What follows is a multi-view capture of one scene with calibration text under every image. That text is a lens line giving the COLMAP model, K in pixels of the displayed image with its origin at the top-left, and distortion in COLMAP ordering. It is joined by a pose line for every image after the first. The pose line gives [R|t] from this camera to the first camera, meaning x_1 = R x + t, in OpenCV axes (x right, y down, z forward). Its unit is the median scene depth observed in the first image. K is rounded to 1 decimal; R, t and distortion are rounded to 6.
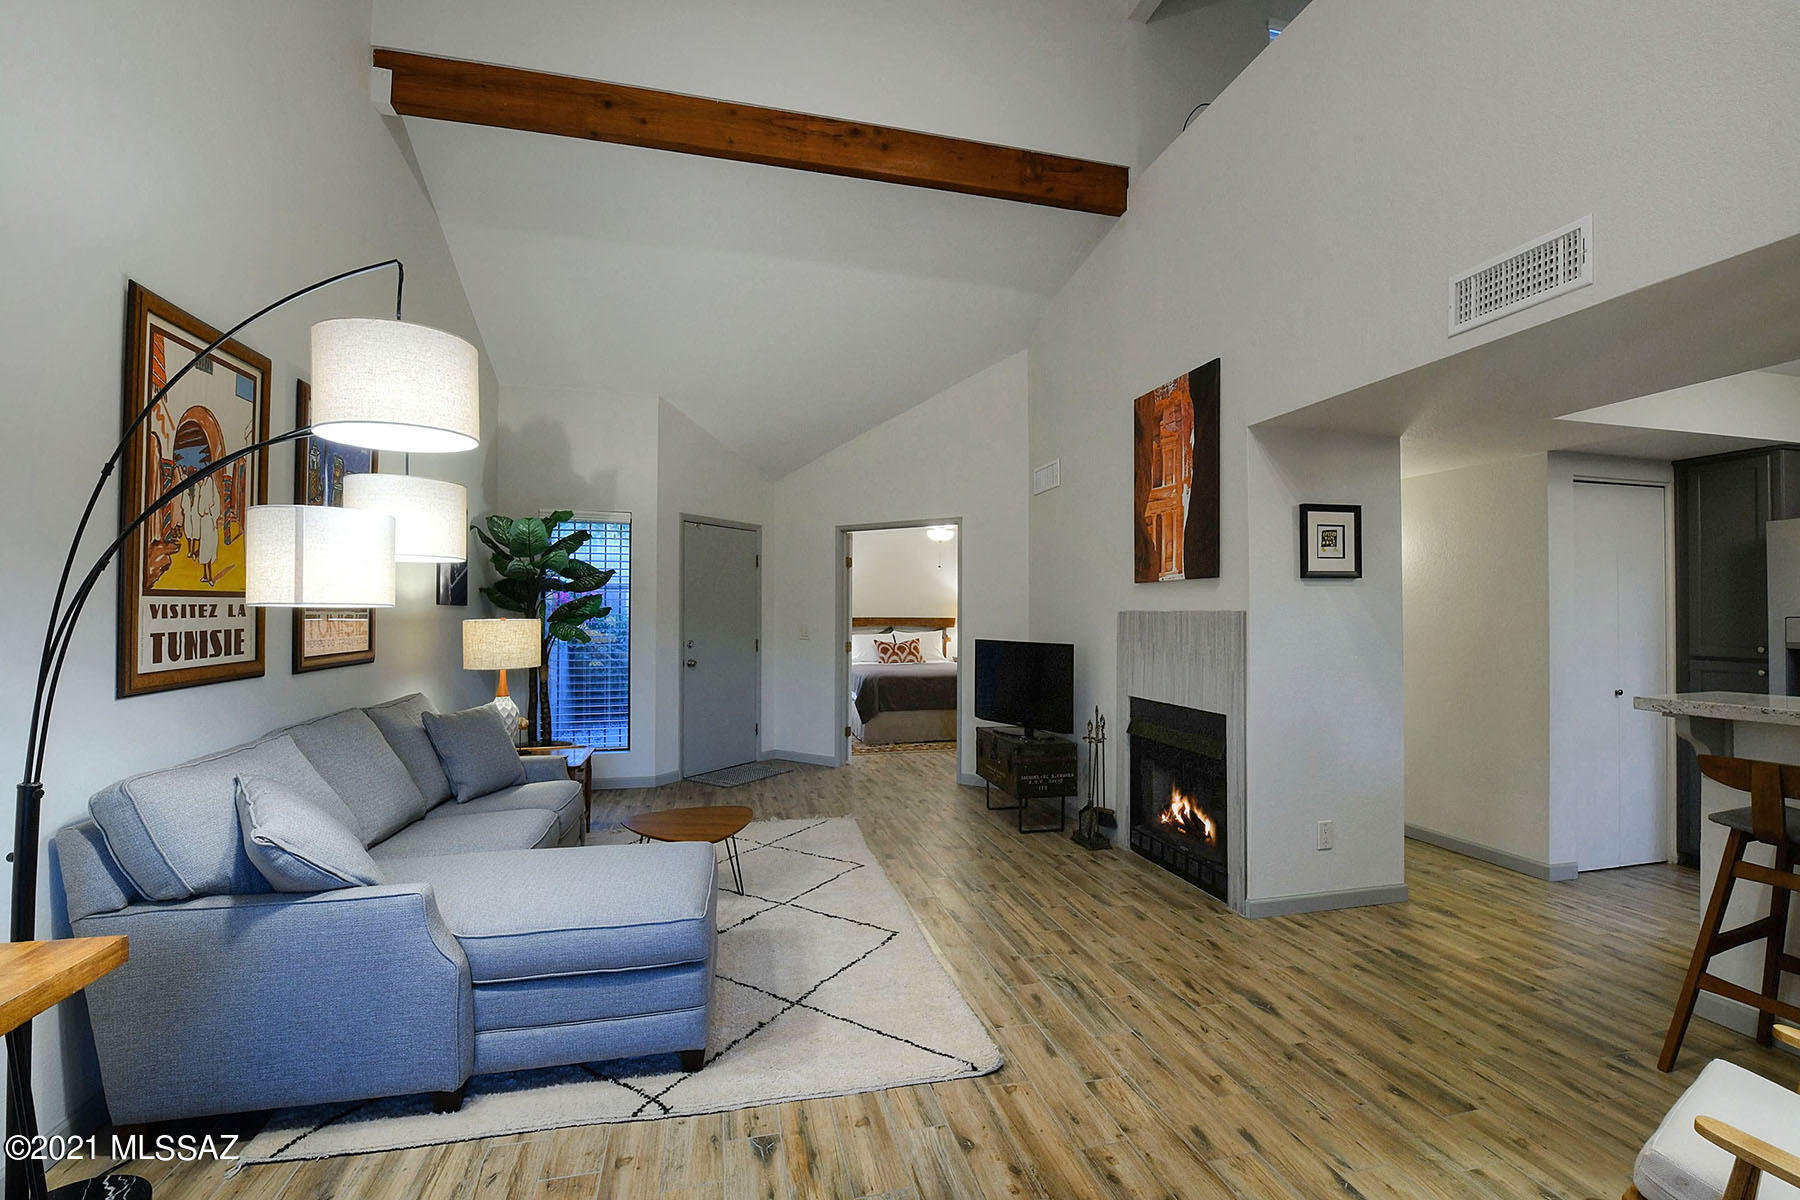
lens RADIAL K [[715.1, 0, 994.6], [0, 715.1, 593.3], [0, 0, 1]] dist [-0.001302, -0.000411]
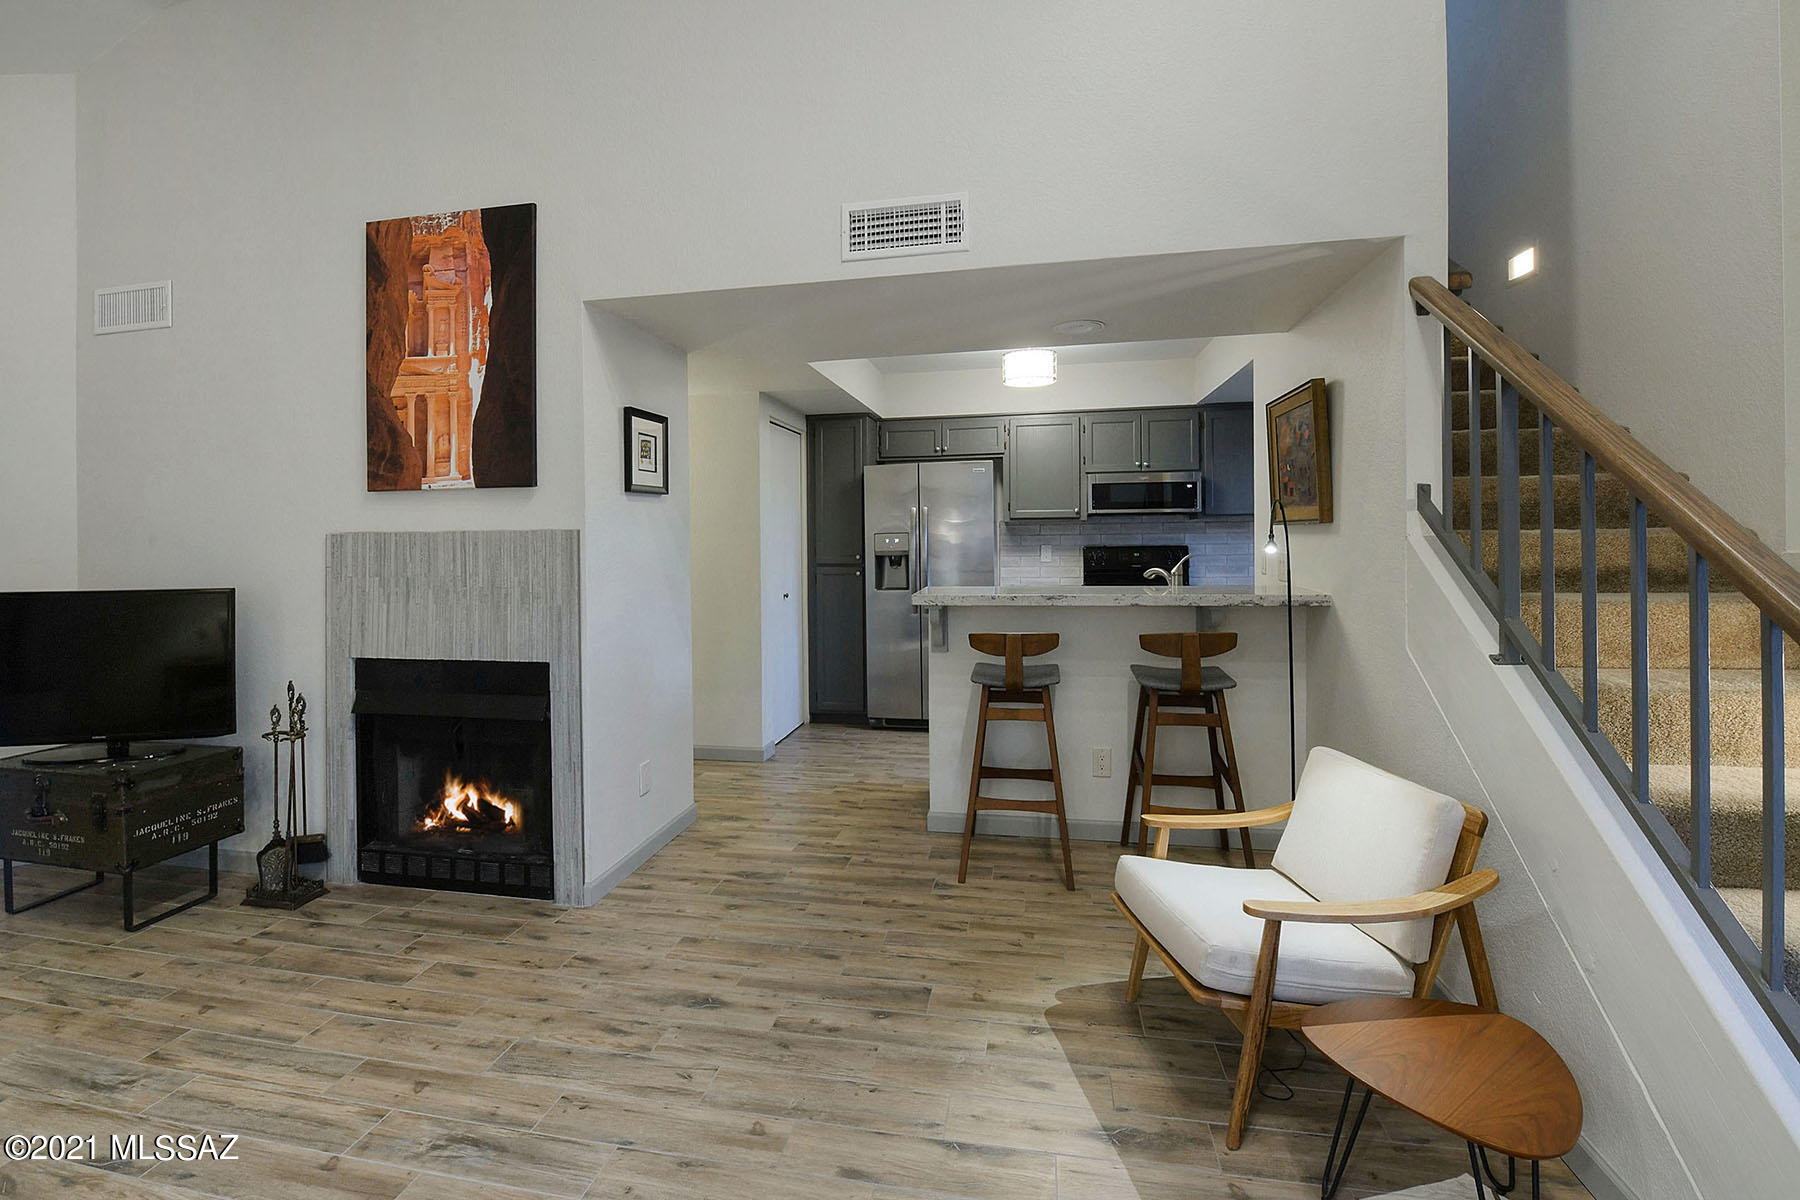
lens RADIAL K [[726.8, 0, 835.6], [0, 726.8, 527.8], [0, 0, 1]] dist [-0.009325, -0.000865]
pose [[0.537150, -0.001579, 0.843485, -0.180112], [-0.009965, 0.999917, 0.008218, 0.012884], [-0.843428, -0.012820, 0.537089, 0.309969]]
